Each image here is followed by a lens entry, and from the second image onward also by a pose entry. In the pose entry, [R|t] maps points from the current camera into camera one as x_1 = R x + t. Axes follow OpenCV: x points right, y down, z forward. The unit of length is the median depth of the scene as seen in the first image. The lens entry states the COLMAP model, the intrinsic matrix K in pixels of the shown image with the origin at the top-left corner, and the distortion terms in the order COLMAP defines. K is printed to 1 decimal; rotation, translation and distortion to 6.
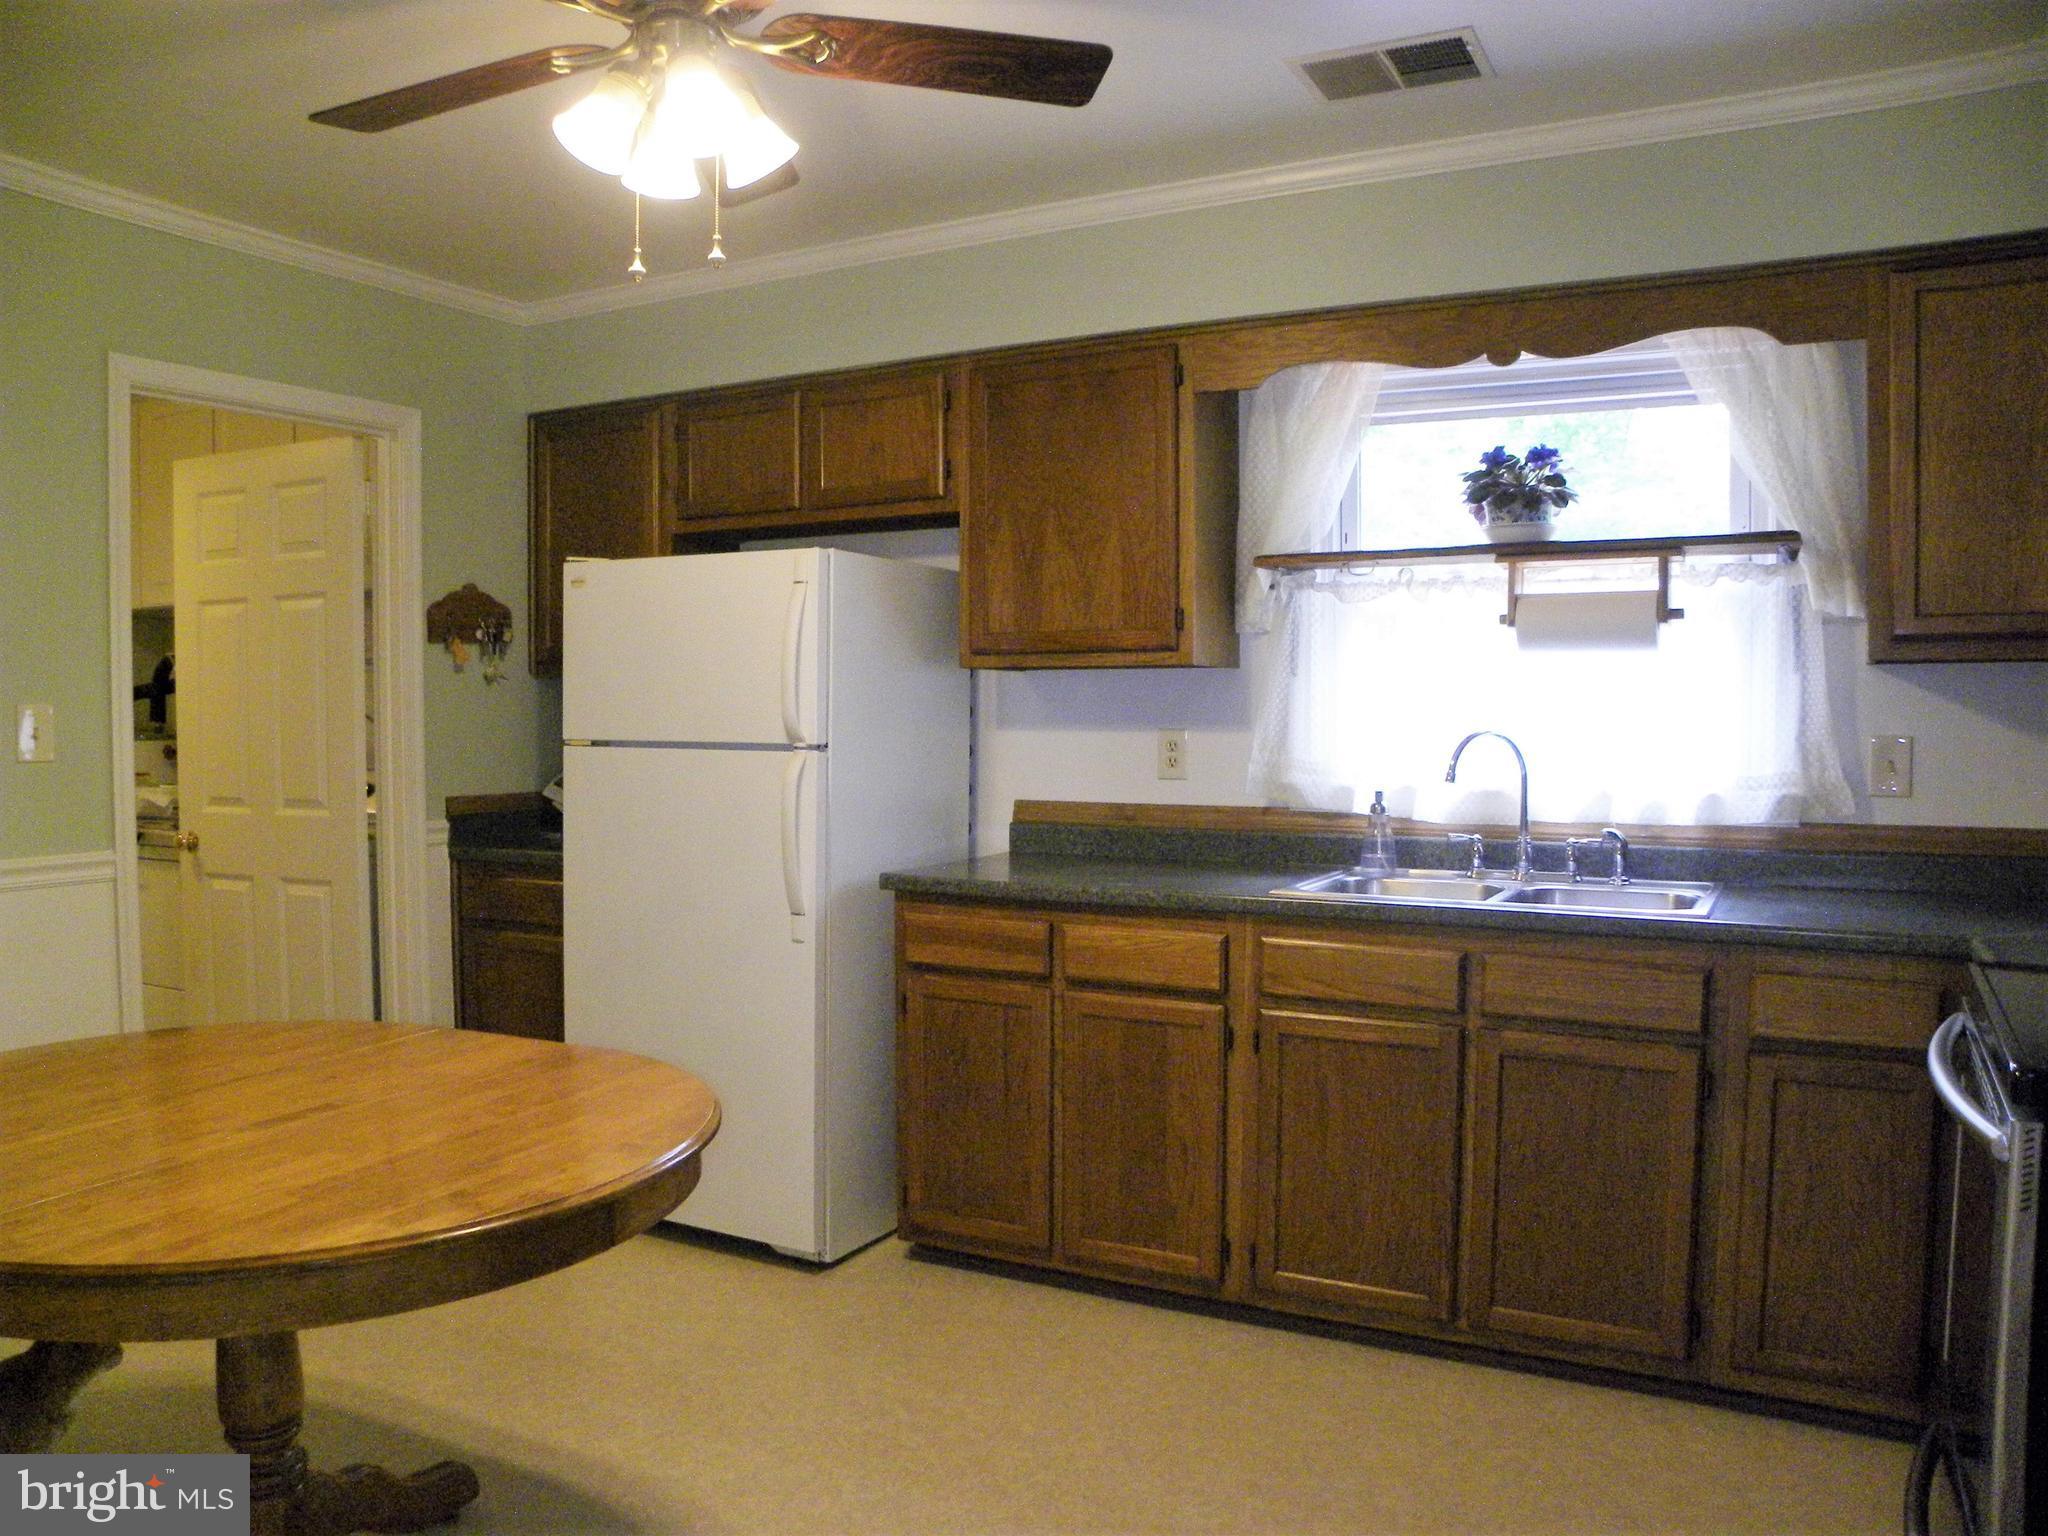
lens RADIAL K [[1595.3, 0, 1014.6], [0, 1595.3, 774.0], [0, 0, 1]] dist [-0.141029, 0.089686]
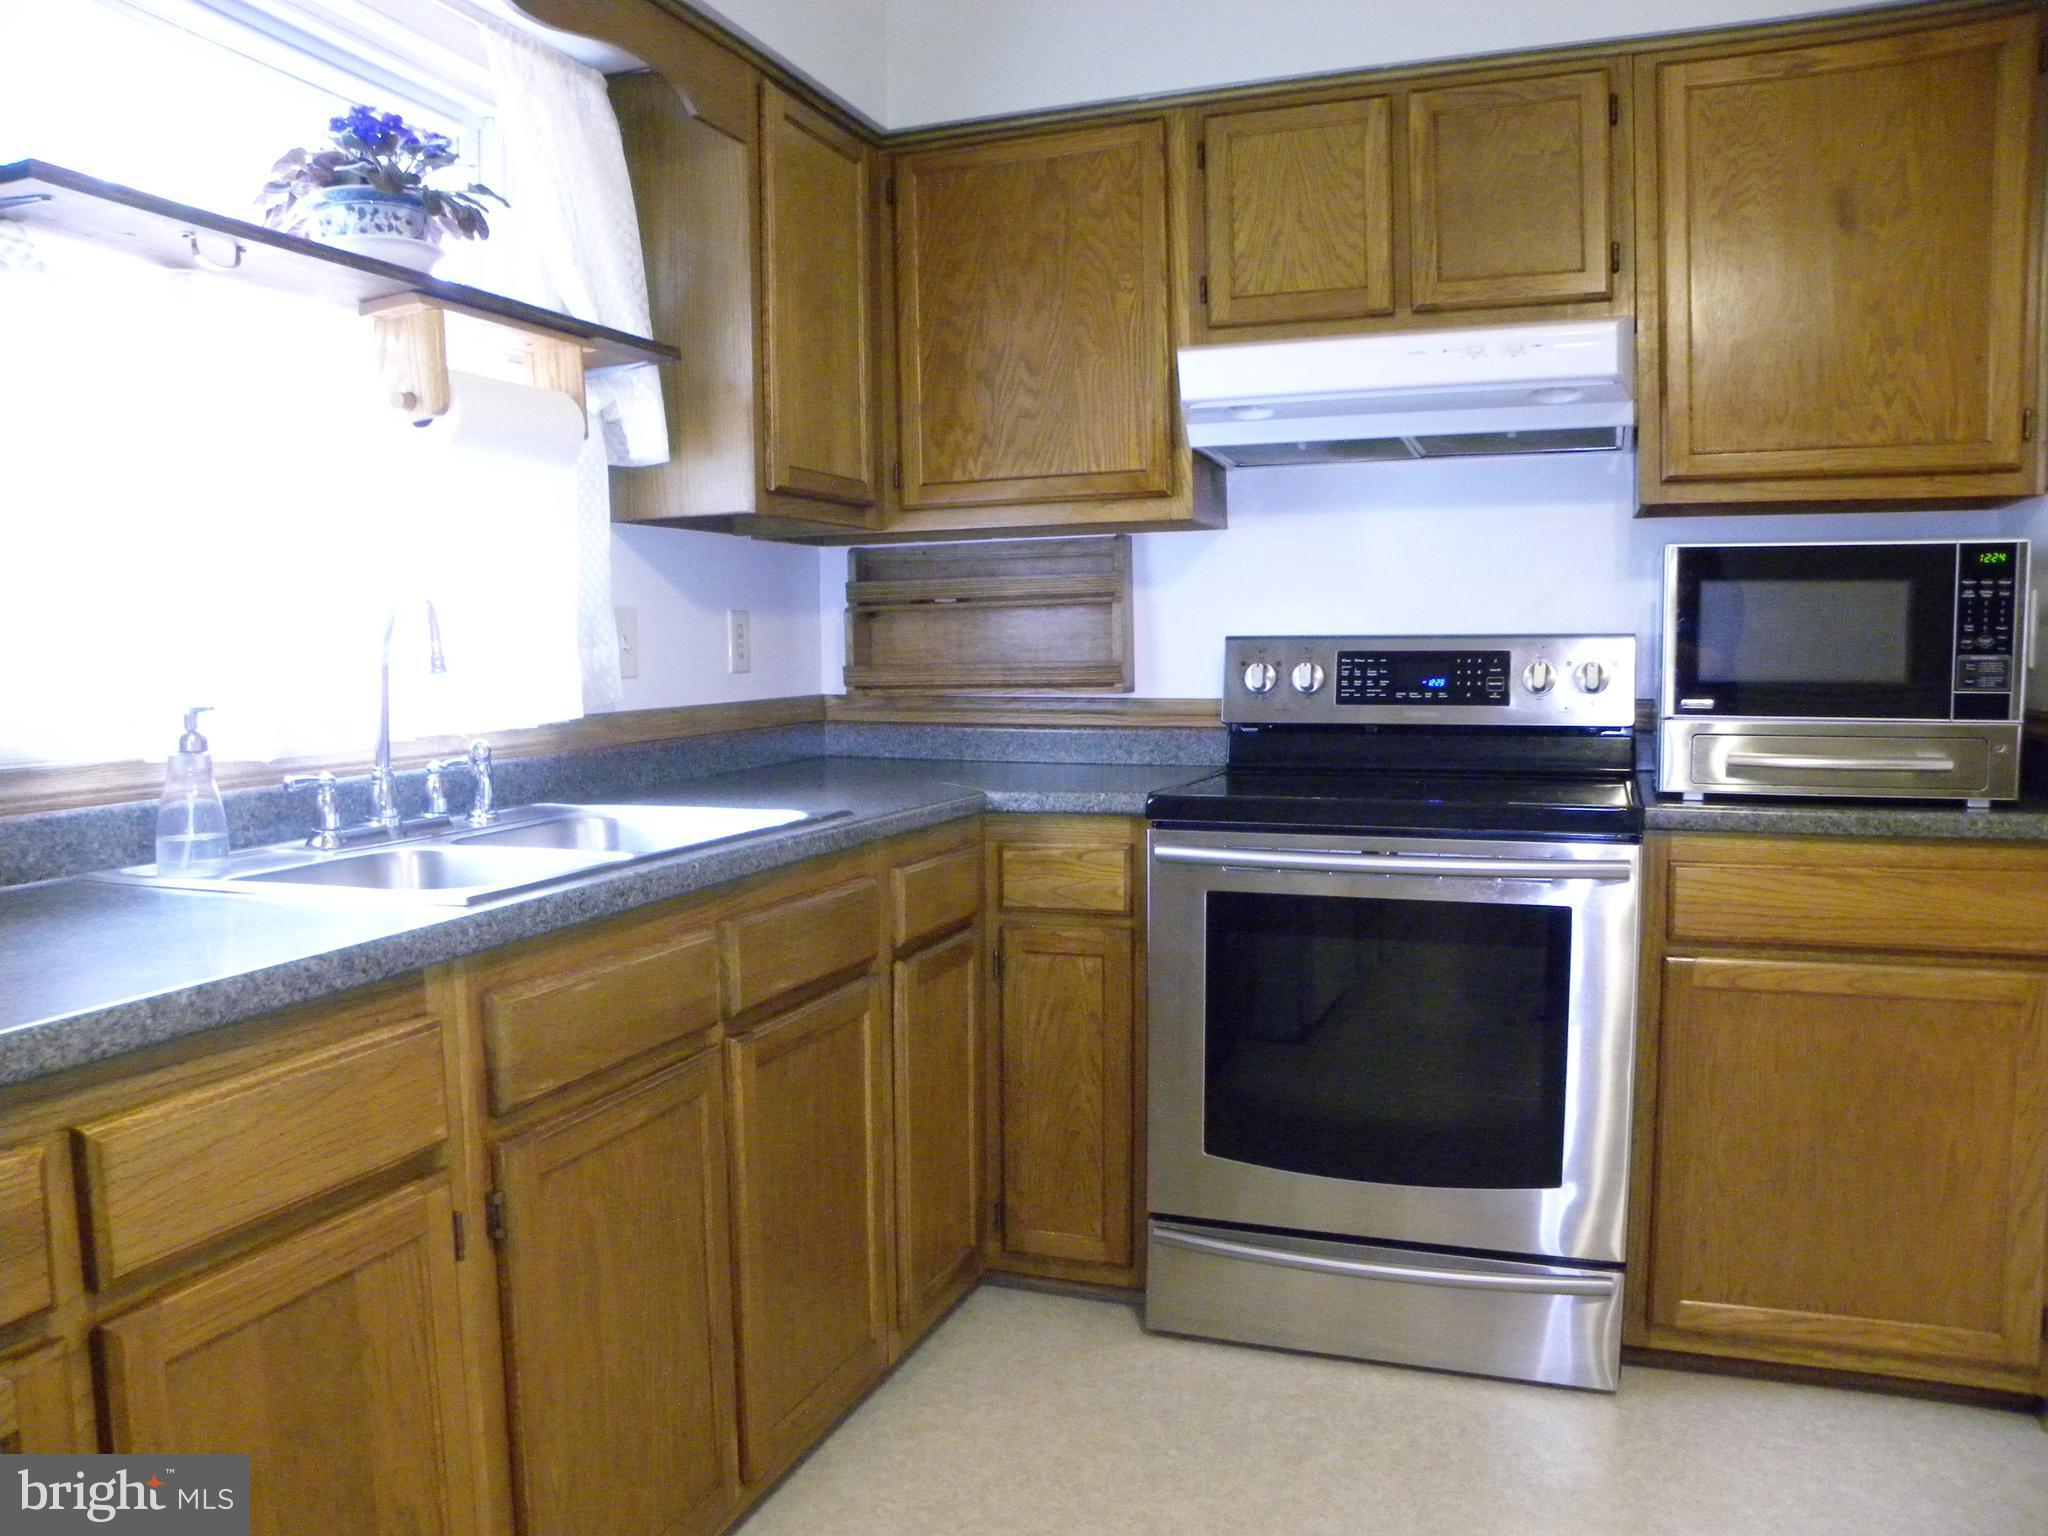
lens RADIAL K [[1595.3, 0, 1014.6], [0, 1595.3, 774.0], [0, 0, 1]] dist [-0.141029, 0.089686]
pose [[-0.125221, -0.077658, 0.989085, -0.299292], [0.063598, 0.994253, 0.086115, 0.006287], [-0.990088, 0.073688, -0.119563, 0.840101]]
